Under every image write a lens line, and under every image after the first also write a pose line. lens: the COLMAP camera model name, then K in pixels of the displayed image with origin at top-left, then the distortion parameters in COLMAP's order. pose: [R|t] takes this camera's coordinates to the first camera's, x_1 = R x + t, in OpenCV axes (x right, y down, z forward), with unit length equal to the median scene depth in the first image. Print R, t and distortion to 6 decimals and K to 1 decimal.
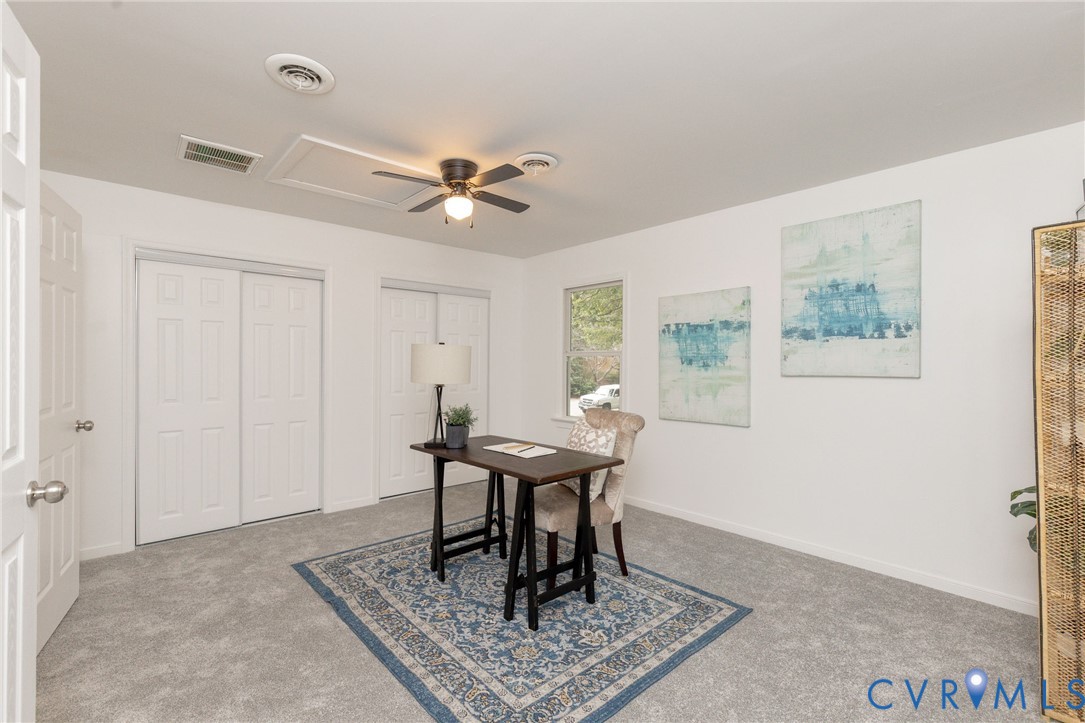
lens RADIAL K [[494.0, 0, 545.6], [0, 494.0, 366.7], [0, 0, 1]] dist [0.005580, -0.002347]
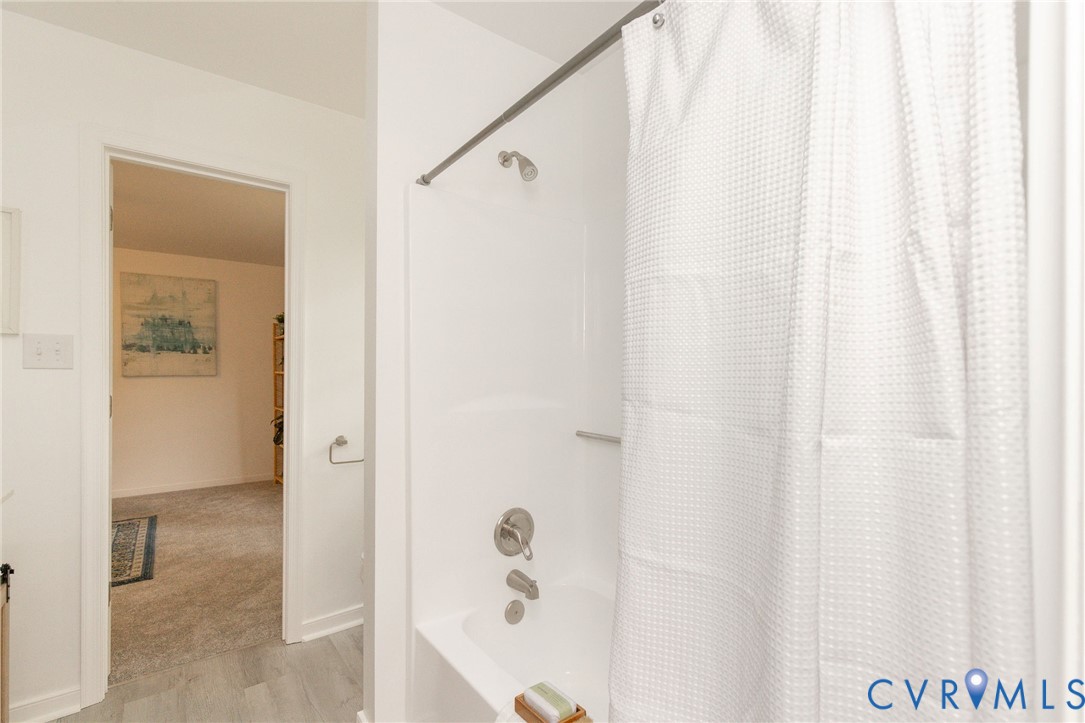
lens RADIAL K [[494.0, 0, 545.0], [0, 494.0, 368.6], [0, 0, 1]] dist [0.005580, -0.002347]
pose [[0.083835, 0.006680, 0.996457, -0.928258], [0.010465, 0.999916, -0.007583, 0.020640], [-0.996425, 0.011063, 0.083758, -0.362815]]
